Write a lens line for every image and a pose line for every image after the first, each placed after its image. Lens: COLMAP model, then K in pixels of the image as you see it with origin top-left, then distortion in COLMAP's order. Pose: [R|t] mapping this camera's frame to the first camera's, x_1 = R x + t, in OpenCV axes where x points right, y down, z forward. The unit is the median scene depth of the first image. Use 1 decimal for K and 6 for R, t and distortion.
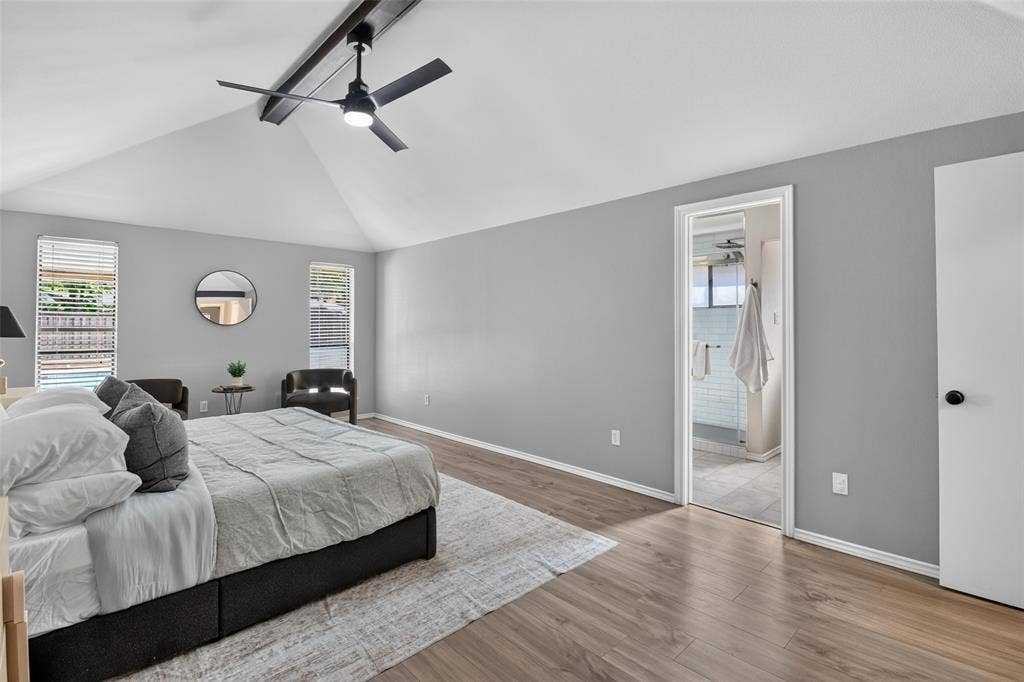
lens RADIAL K [[479.5, 0, 512.9], [0, 479.5, 322.9], [0, 0, 1]] dist [-0.000609, -0.000449]
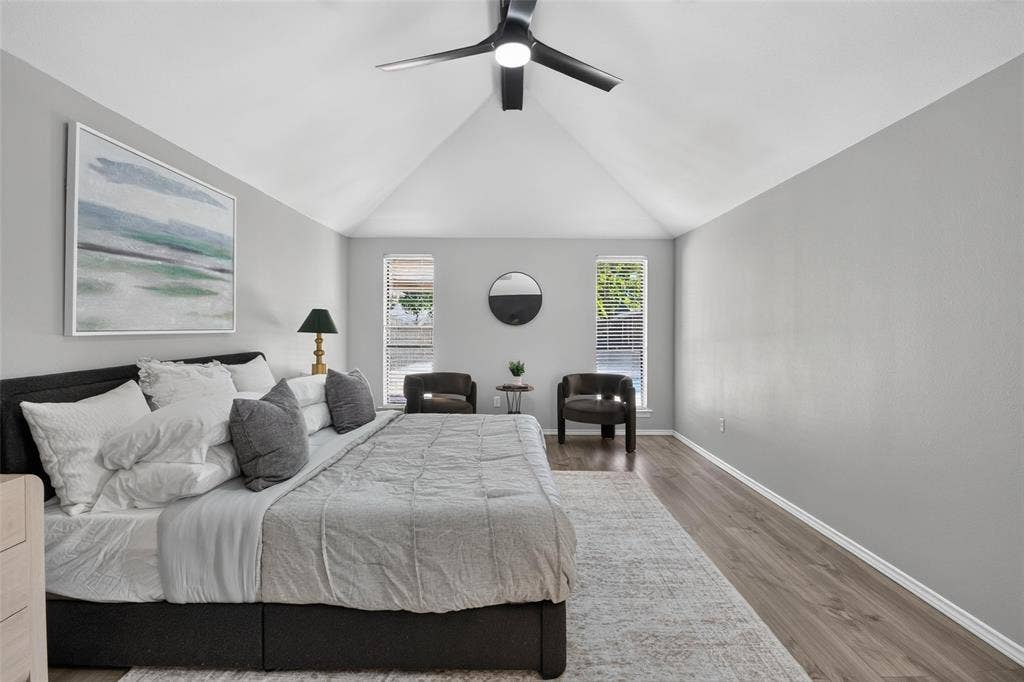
lens RADIAL K [[482.7, 0, 509.6], [0, 482.7, 339.3], [0, 0, 1]] dist [-0.000520, 0.000254]
pose [[0.715244, 0.022539, -0.698511, 0.160061], [-0.003454, 0.999582, 0.028717, 0.007209], [0.698866, -0.018126, 0.715023, 0.335544]]
